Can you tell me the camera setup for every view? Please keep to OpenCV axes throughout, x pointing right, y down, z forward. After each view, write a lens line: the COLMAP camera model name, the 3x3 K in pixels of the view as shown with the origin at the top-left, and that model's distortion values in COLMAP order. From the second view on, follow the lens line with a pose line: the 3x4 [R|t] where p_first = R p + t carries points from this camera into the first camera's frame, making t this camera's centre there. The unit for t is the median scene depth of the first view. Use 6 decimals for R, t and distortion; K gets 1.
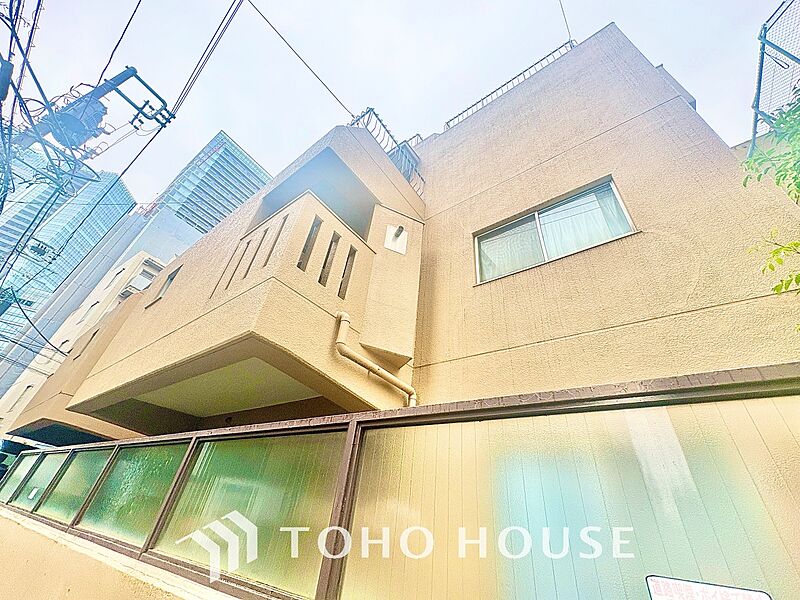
lens RADIAL K [[317.3, 0, 403.2], [0, 317.3, 298.8], [0, 0, 1]] dist [-0.001494, -0.000320]
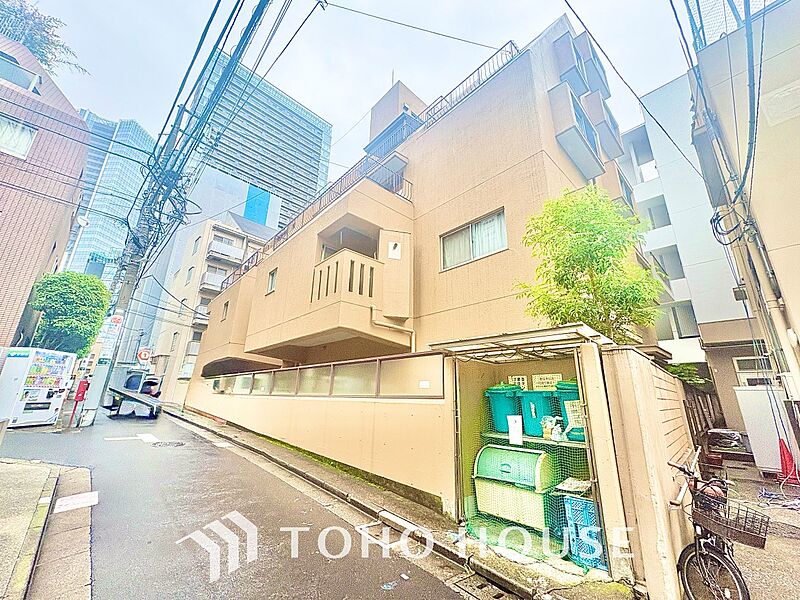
lens RADIAL K [[317.3, 0, 400.8], [0, 317.3, 300.1], [0, 0, 1]] dist [-0.001494, -0.000320]
pose [[0.978769, -0.125870, -0.161767, 0.285204], [0.168796, 0.942701, 0.287789, -0.464673], [0.116274, -0.308984, 0.943933, -0.819847]]
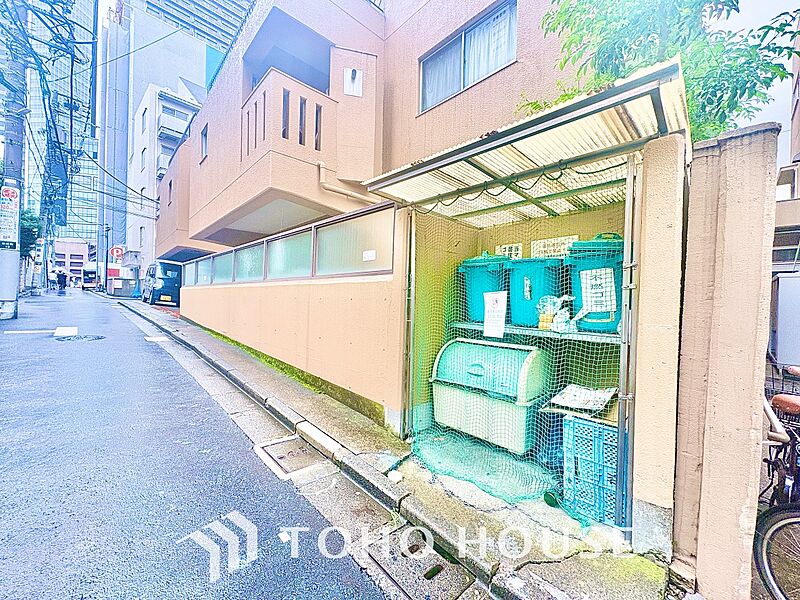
lens RADIAL K [[317.3, 0, 401.1], [0, 317.3, 301.0], [0, 0, 1]] dist [-0.001494, -0.000320]
pose [[0.981186, -0.068050, -0.180672, 0.350626], [0.159238, 0.814393, 0.558039, -0.165196], [0.109163, -0.576310, 0.809907, -0.504893]]
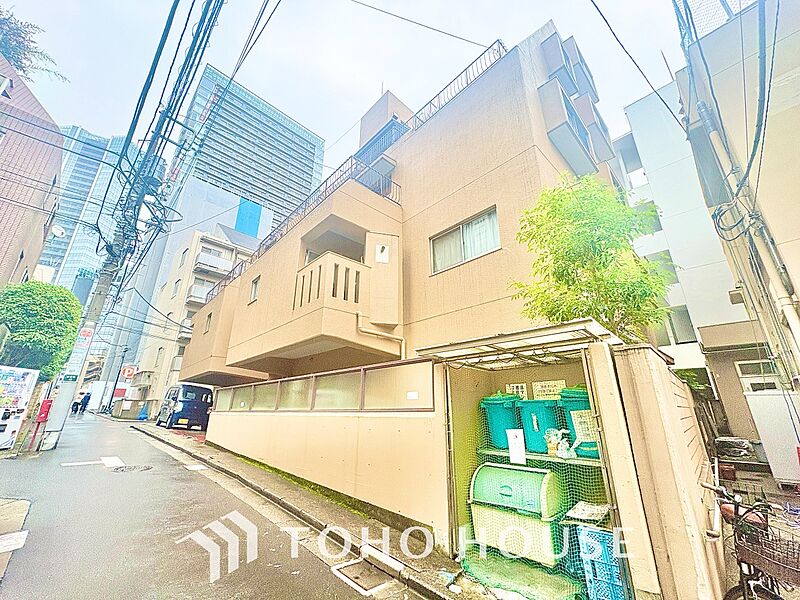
lens RADIAL K [[317.3, 0, 400.8], [0, 317.3, 300.1], [0, 0, 1]] dist [-0.001494, -0.000320]
pose [[0.979288, -0.146480, -0.139778, 0.295411], [0.178578, 0.950214, 0.255348, -0.394860], [0.095415, -0.275020, 0.956692, -0.721325]]
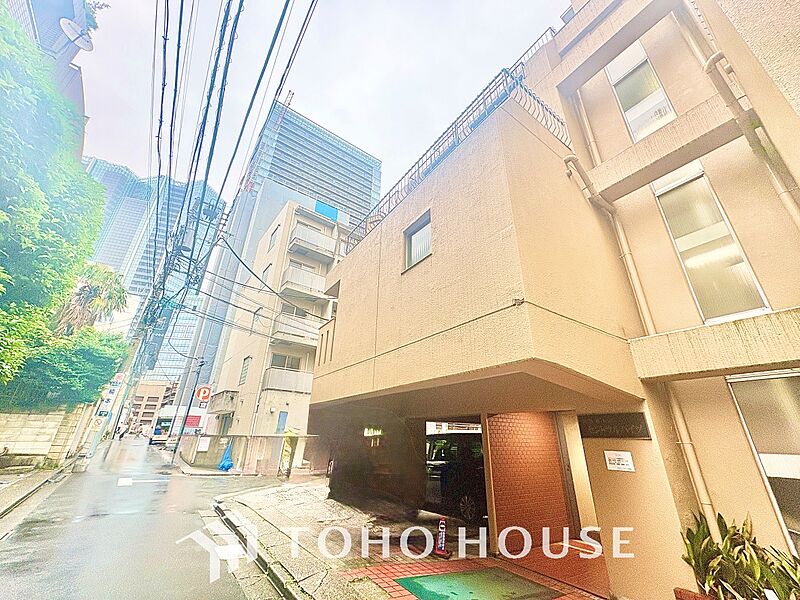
lens RADIAL K [[317.3, 0, 398.5], [0, 317.3, 299.5], [0, 0, 1]] dist [-0.001494, -0.000320]
pose [[0.941352, -0.197743, -0.273410, -1.849992], [0.242945, 0.959517, 0.142493, 0.314638], [0.234165, -0.200560, 0.951285, 0.896093]]
